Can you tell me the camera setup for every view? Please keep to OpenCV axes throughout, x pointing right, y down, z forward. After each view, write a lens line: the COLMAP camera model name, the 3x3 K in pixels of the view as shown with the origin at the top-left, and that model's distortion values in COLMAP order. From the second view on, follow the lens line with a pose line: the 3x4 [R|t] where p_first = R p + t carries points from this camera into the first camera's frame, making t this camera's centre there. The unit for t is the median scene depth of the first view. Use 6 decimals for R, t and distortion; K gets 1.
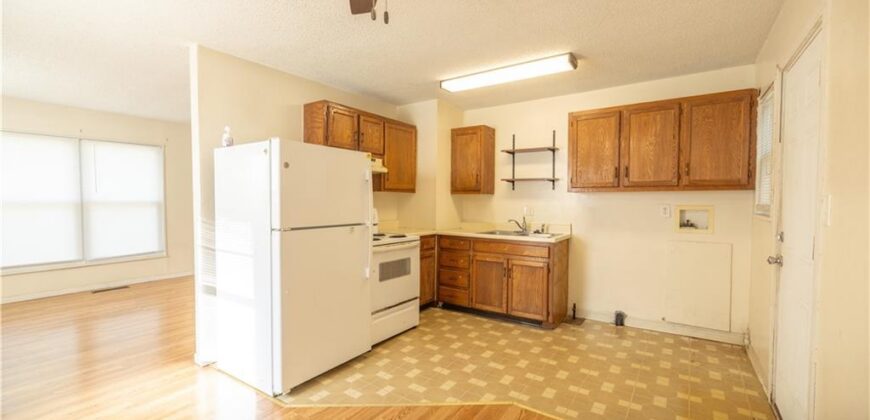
lens RADIAL K [[364.3, 0, 428.0], [0, 364.3, 208.9], [0, 0, 1]] dist [-0.003825, 0.000152]
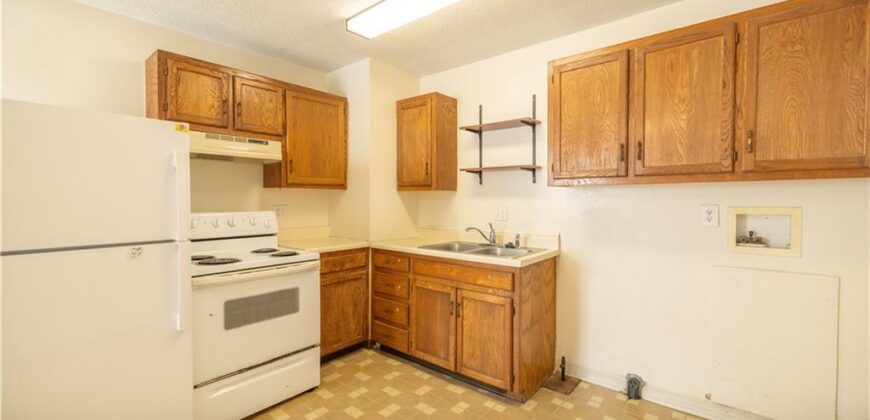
lens RADIAL K [[364.3, 0, 429.9], [0, 364.3, 206.6], [0, 0, 1]] dist [-0.003825, 0.000152]
pose [[0.995605, -0.003604, -0.093587, 0.244368], [0.003397, 0.999991, -0.002374, -0.009597], [0.093595, 0.002046, 0.995608, 0.354673]]
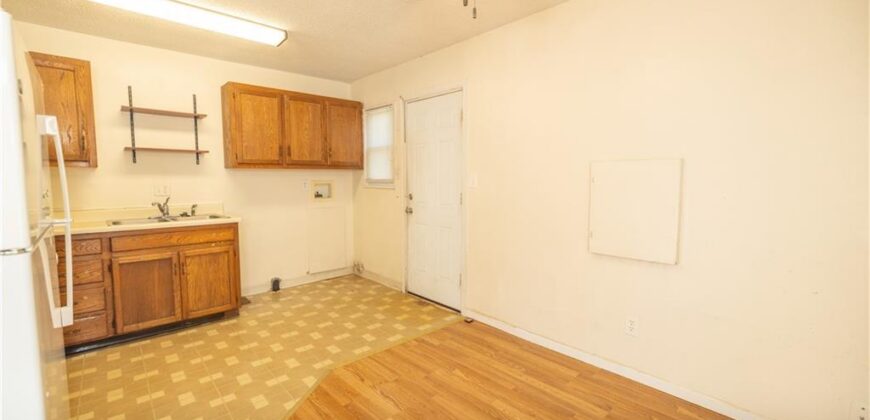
lens RADIAL K [[364.3, 0, 437.1], [0, 364.3, 207.6], [0, 0, 1]] dist [-0.003825, 0.000152]
pose [[0.207762, -0.084302, 0.974540, -0.439924], [0.024068, 0.996418, 0.081064, -0.007907], [-0.977883, 0.006613, 0.209047, 0.302222]]
